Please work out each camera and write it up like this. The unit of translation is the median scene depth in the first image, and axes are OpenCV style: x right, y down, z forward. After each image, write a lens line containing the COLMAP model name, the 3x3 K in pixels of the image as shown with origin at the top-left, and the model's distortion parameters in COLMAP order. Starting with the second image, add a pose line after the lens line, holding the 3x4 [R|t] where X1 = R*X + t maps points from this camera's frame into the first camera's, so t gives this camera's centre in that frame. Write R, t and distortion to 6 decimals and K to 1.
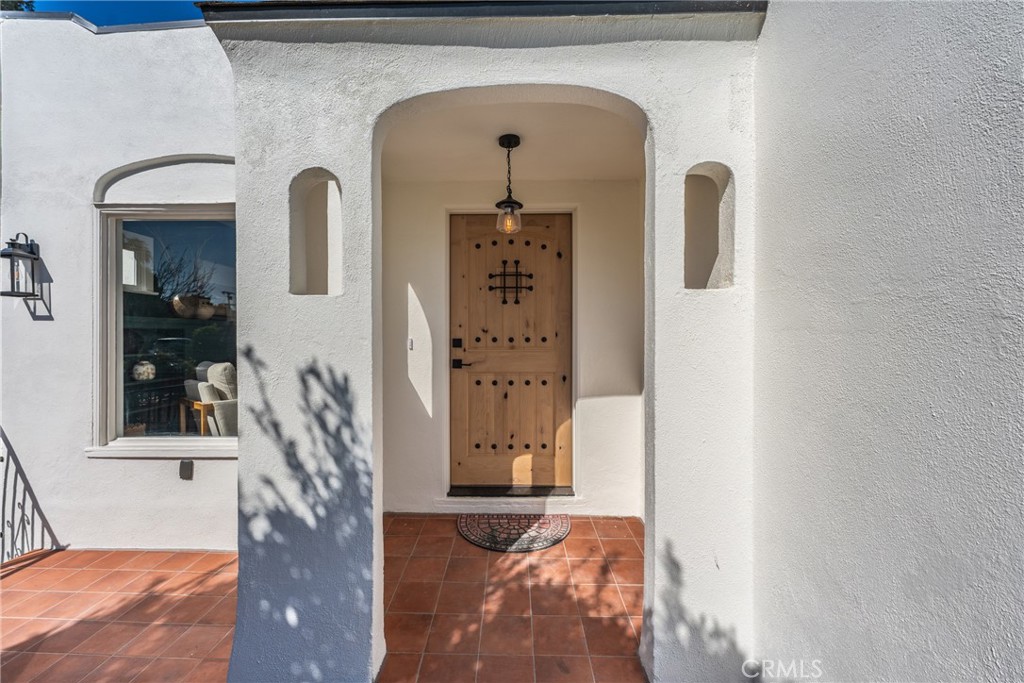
lens RADIAL K [[401.3, 0, 509.7], [0, 401.3, 339.4], [0, 0, 1]] dist [-0.001498, 0.000539]
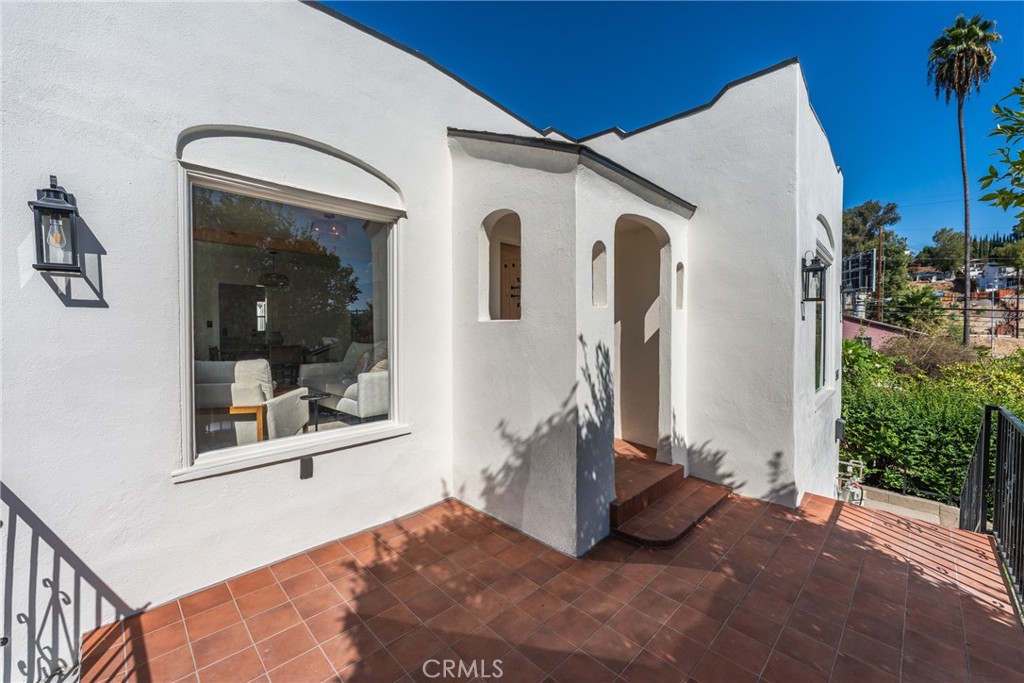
lens RADIAL K [[401.3, 0, 510.7], [0, 401.3, 336.4], [0, 0, 1]] dist [-0.001498, 0.000539]
pose [[0.694560, -0.015962, 0.719257, -1.425224], [0.006395, 0.999851, 0.016013, -0.003163], [-0.719406, -0.006522, 0.694559, -0.024030]]
